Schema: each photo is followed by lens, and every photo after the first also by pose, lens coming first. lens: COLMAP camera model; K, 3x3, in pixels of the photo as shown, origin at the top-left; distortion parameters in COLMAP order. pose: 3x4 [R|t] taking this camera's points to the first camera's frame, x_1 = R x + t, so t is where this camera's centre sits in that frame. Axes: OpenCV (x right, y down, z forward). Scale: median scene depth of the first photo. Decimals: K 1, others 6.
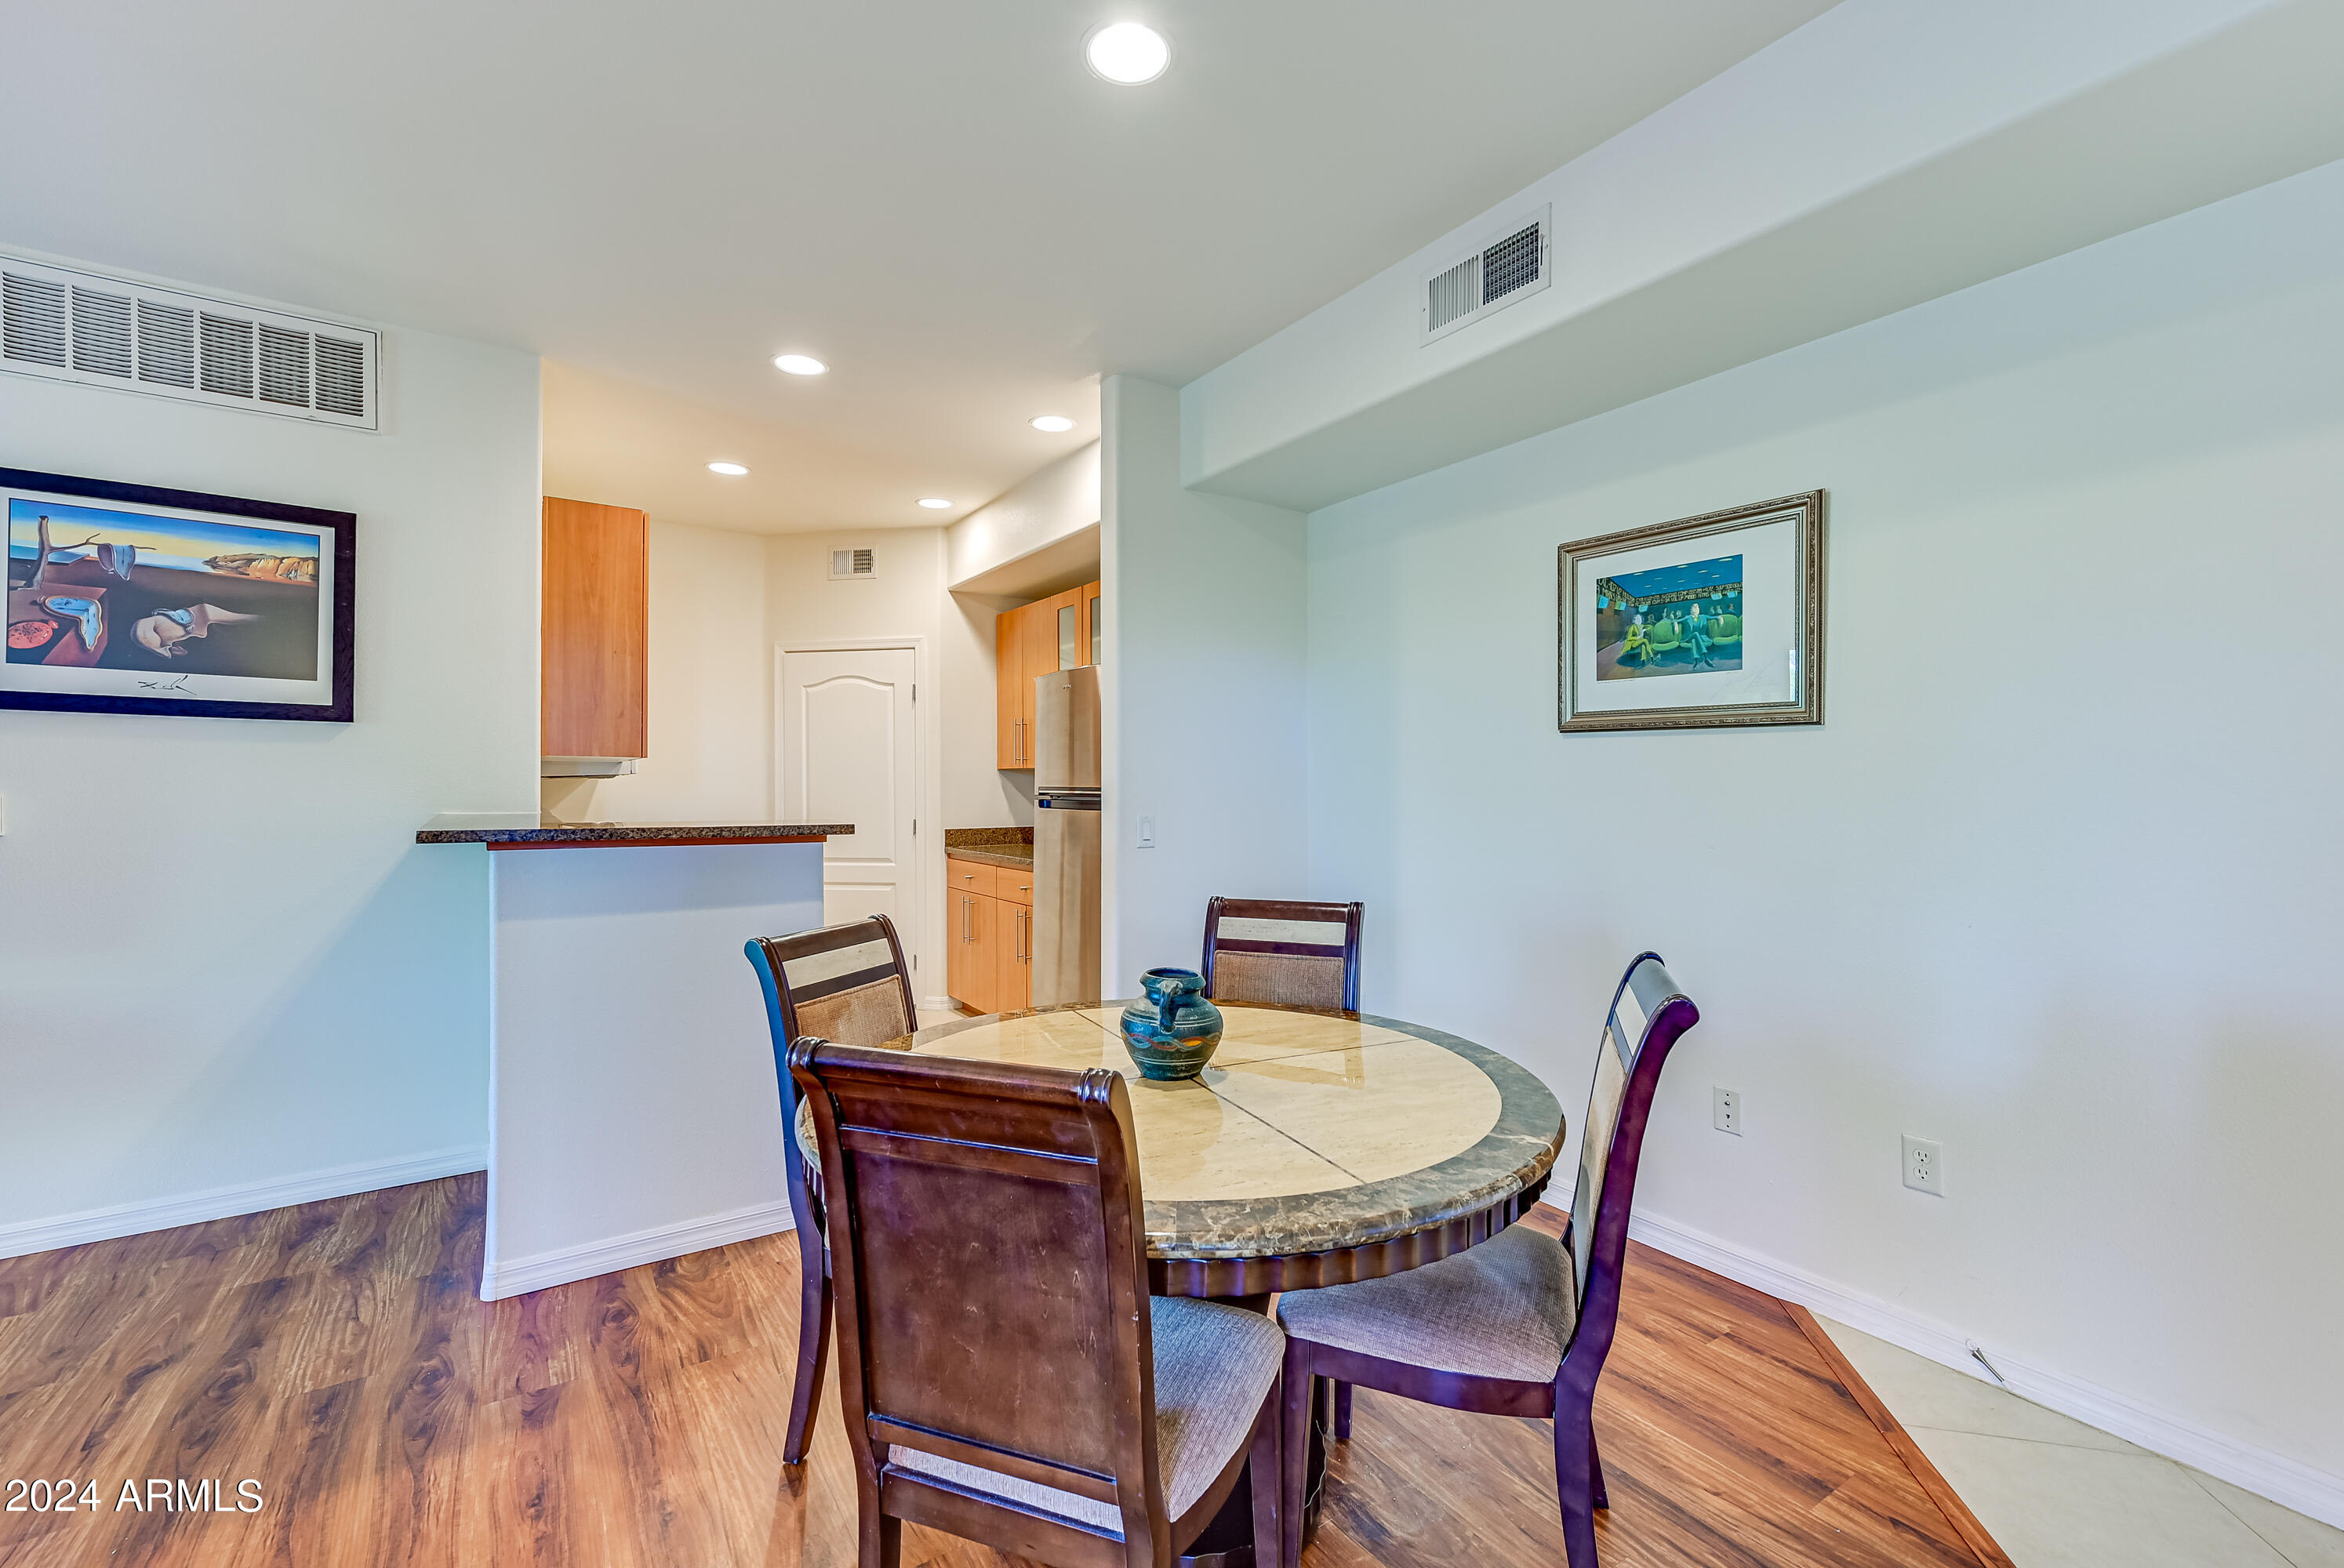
lens RADIAL K [[1003.1, 0, 1168.6], [0, 1003.1, 774.7], [0, 0, 1]] dist [0.009376, 0.000354]
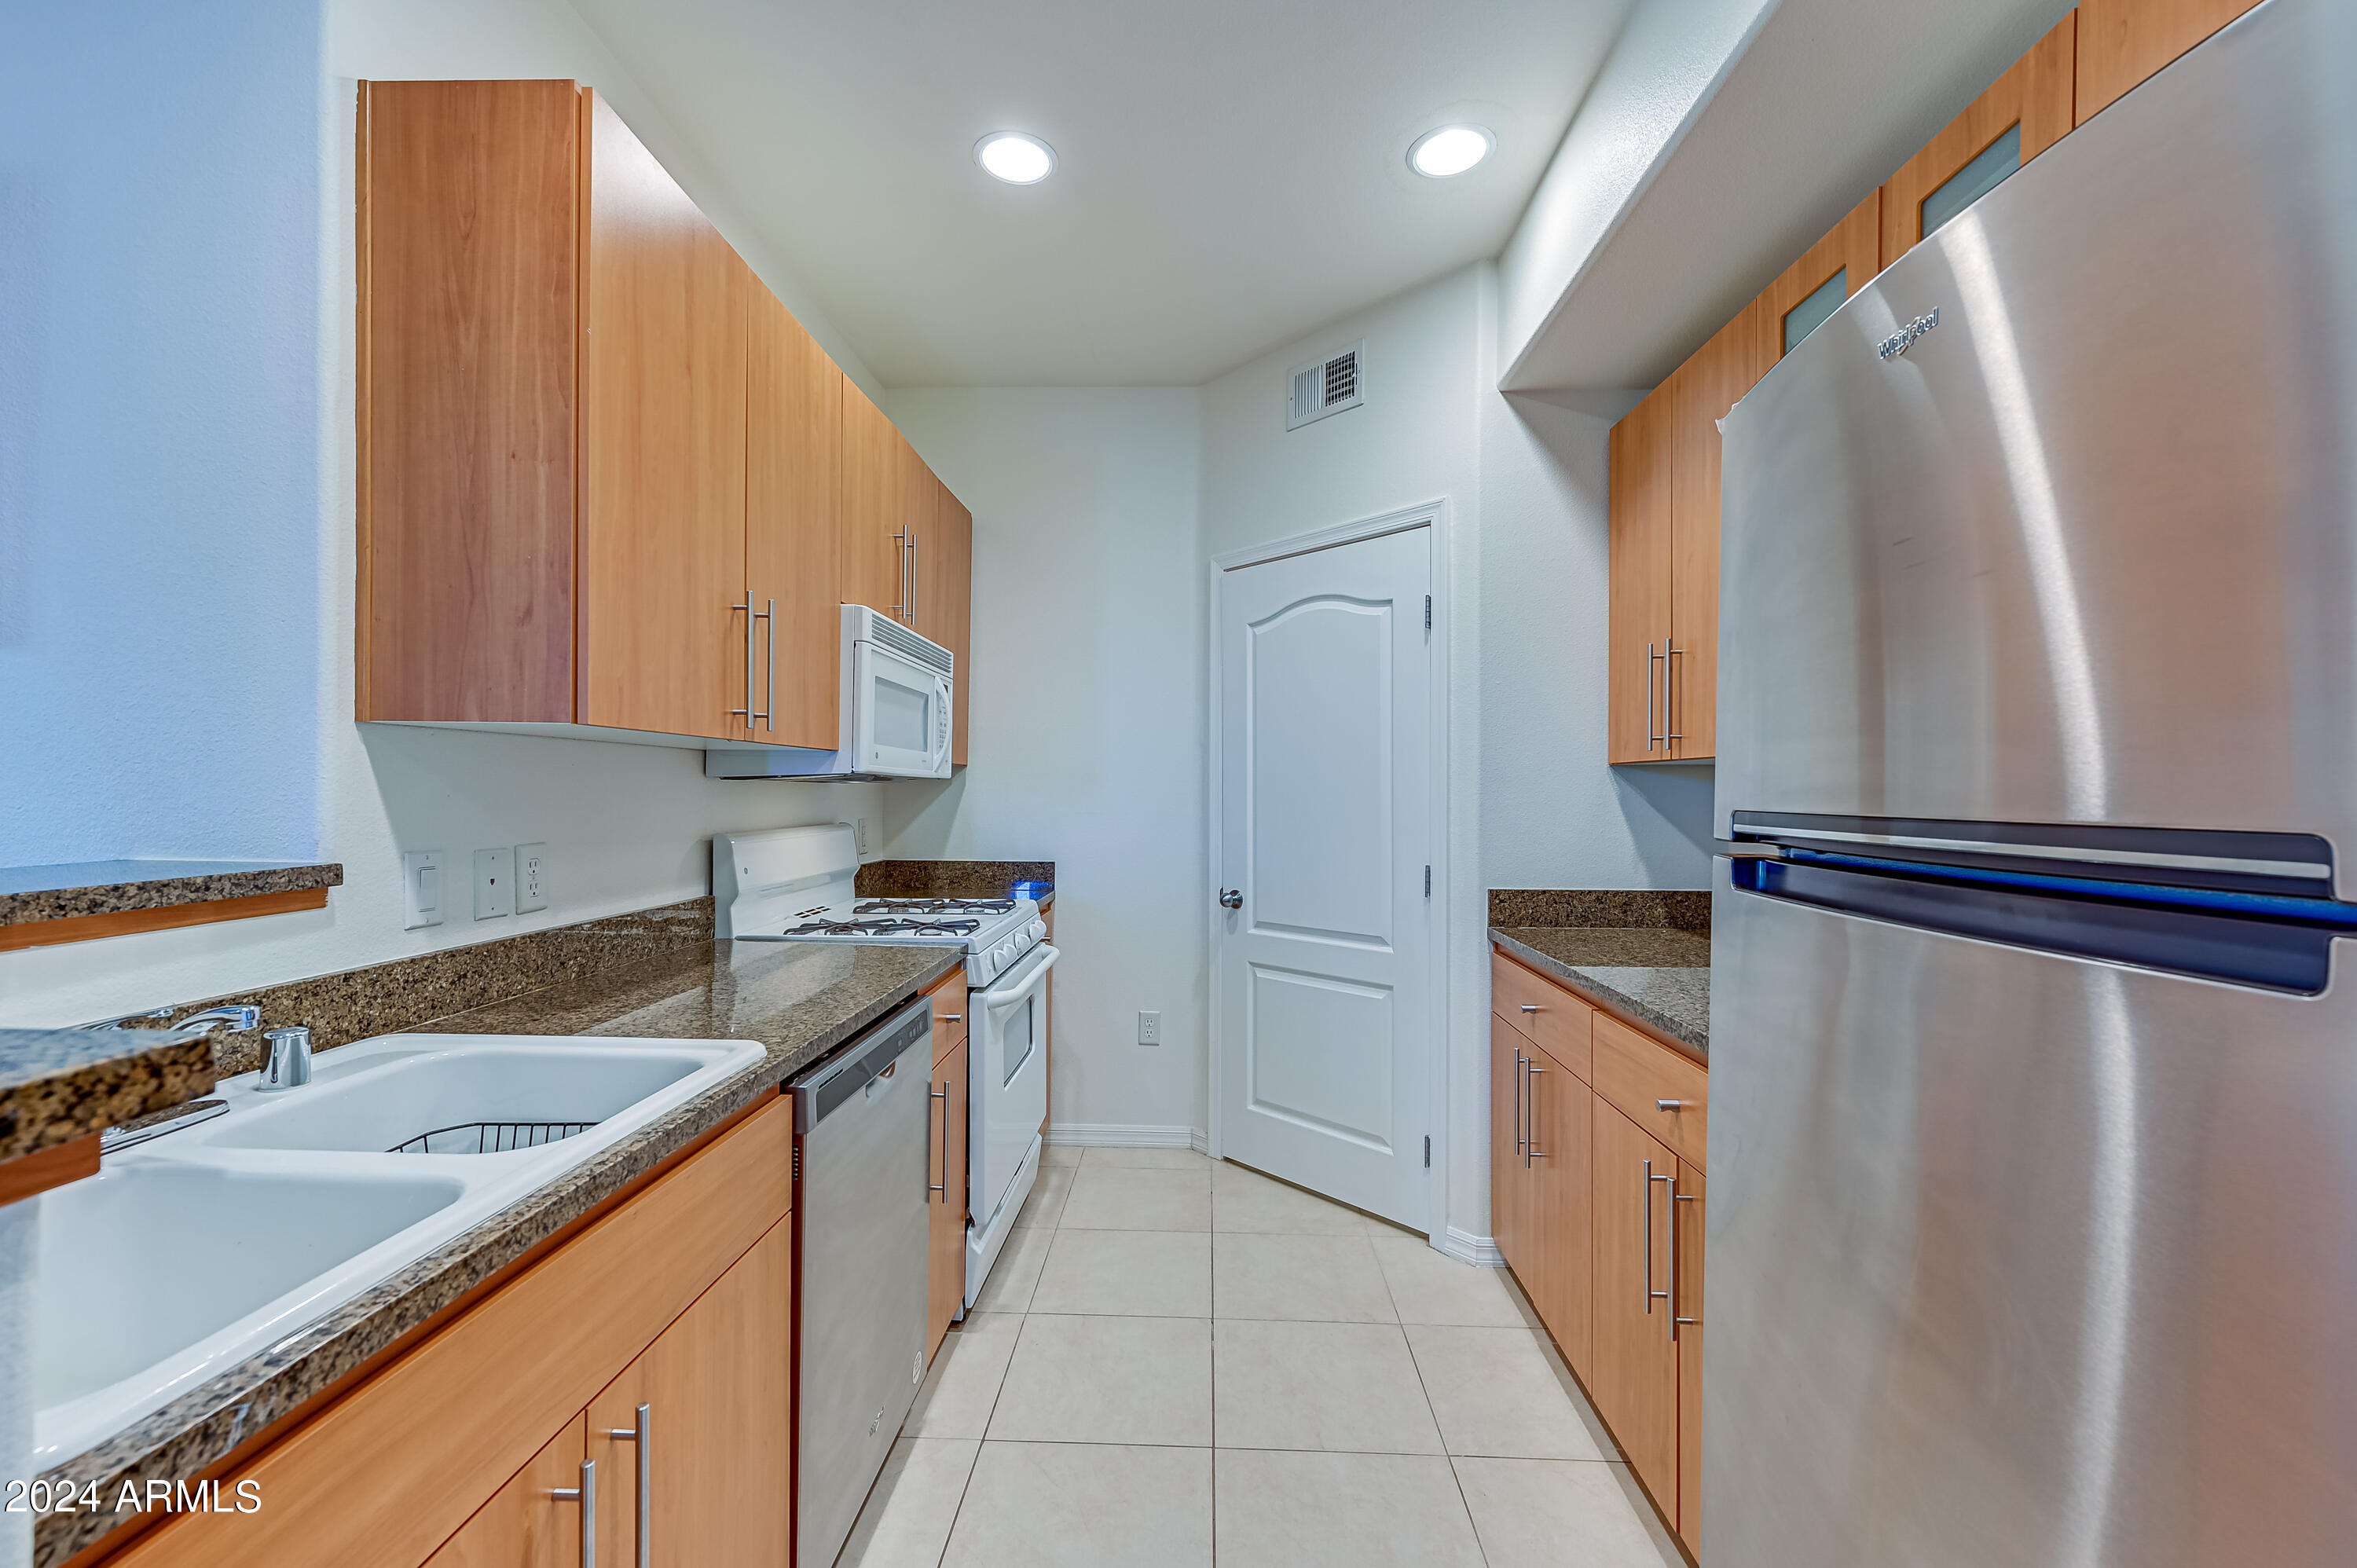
lens RADIAL K [[956.3, 0, 1171.5], [0, 956.3, 794.2], [0, 0, 1]] dist [0.006963, 0.000440]
pose [[0.809579, 0.007165, -0.586968, -0.143259], [-0.001094, 0.999942, 0.010698, 0.007629], [0.587010, -0.008018, 0.809540, 1.007679]]
